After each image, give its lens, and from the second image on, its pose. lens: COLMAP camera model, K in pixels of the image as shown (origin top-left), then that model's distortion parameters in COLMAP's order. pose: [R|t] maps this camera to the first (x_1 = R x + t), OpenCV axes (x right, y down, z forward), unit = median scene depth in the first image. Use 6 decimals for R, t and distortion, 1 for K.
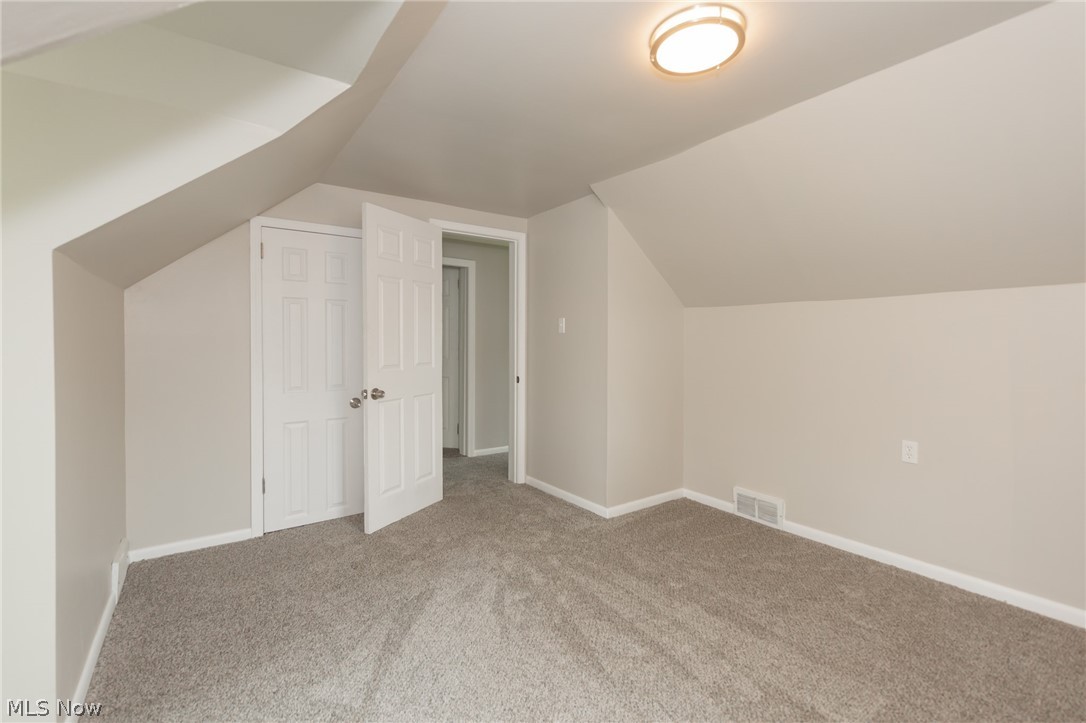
lens RADIAL K [[506.2, 0, 542.6], [0, 506.2, 344.7], [0, 0, 1]] dist [0.050993, 0.000146]
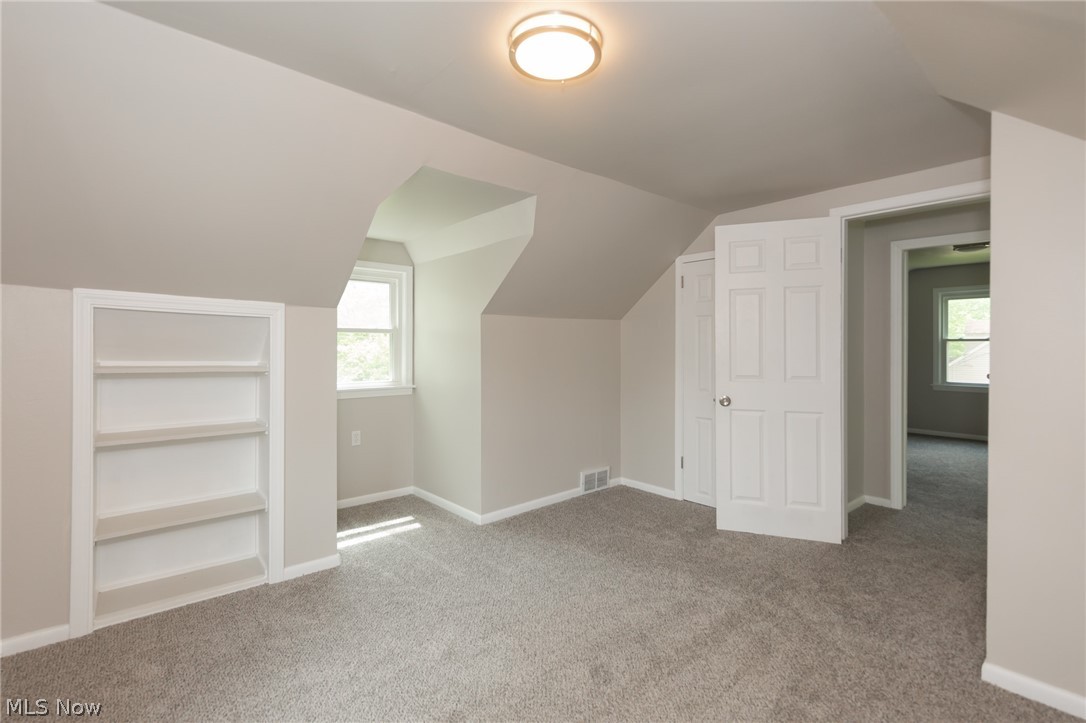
lens RADIAL K [[506.2, 0, 542.6], [0, 506.2, 344.7], [0, 0, 1]] dist [0.050993, 0.000146]
pose [[0.120887, -0.007496, -0.992638, 0.691449], [-0.019176, 0.999767, -0.009886, -0.002248], [0.992481, 0.020230, 0.120715, 0.490536]]
